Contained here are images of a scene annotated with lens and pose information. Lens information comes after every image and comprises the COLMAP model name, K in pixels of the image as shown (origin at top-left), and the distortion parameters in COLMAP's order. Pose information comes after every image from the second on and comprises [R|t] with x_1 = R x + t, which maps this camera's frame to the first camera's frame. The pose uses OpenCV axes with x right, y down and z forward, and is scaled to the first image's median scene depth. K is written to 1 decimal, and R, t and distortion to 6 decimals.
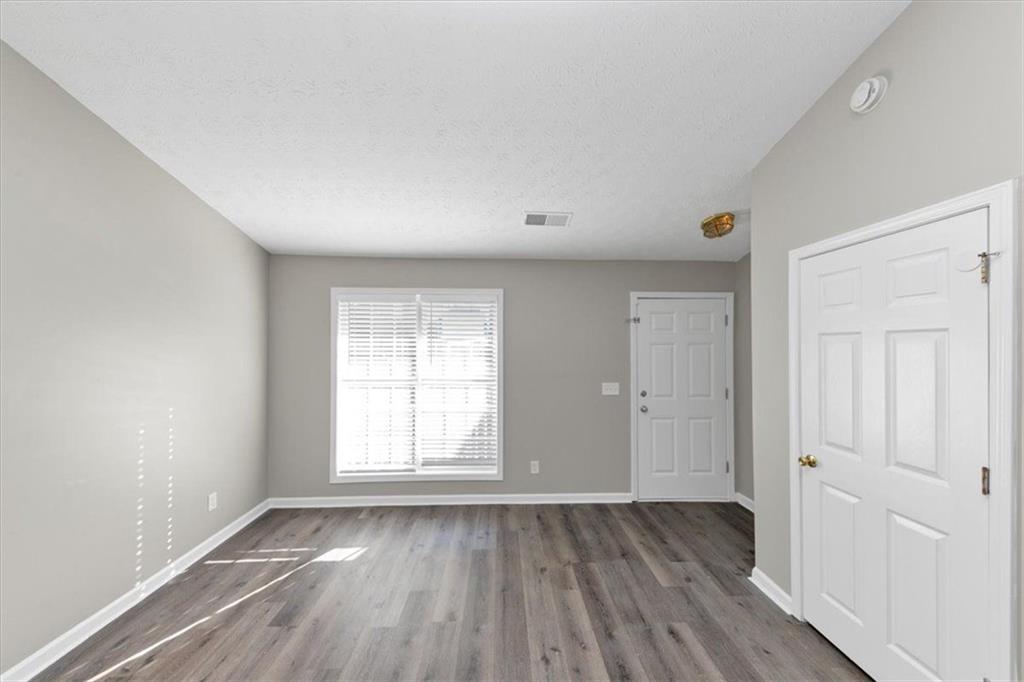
lens RADIAL K [[345.6, 0, 512.3], [0, 345.6, 341.9], [0, 0, 1]] dist [-0.002303, -0.001540]
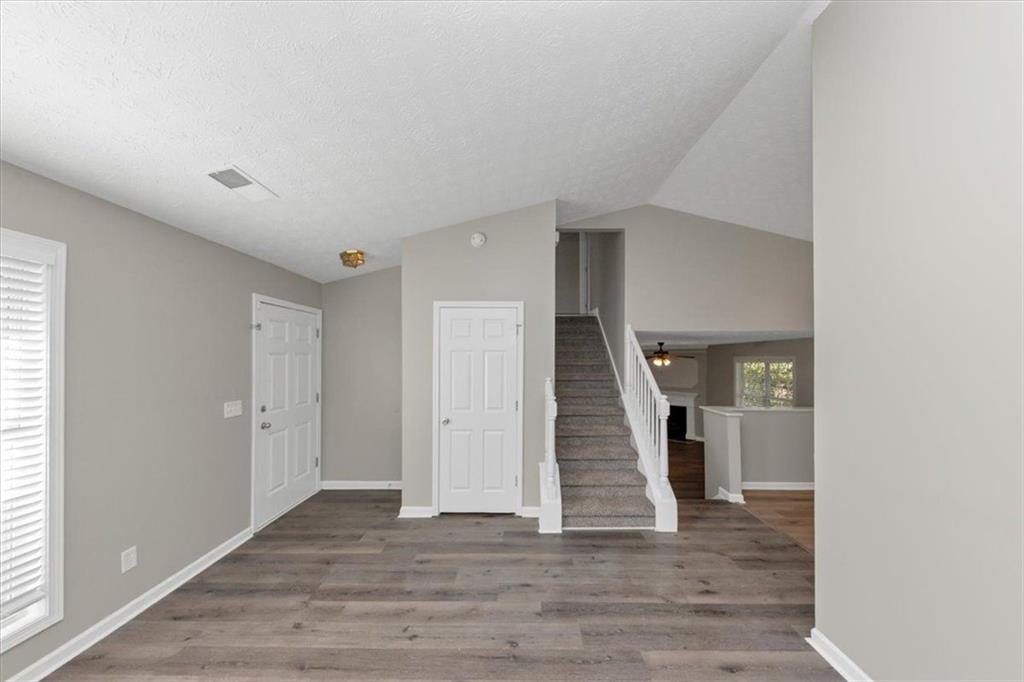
lens RADIAL K [[345.6, 0, 514.8], [0, 345.6, 350.5], [0, 0, 1]] dist [-0.002303, -0.001540]
pose [[0.035394, 0.016807, 0.999232, -0.644971], [-0.018370, 0.999701, -0.016164, -0.000273], [-0.999205, -0.017783, 0.035692, 0.403033]]
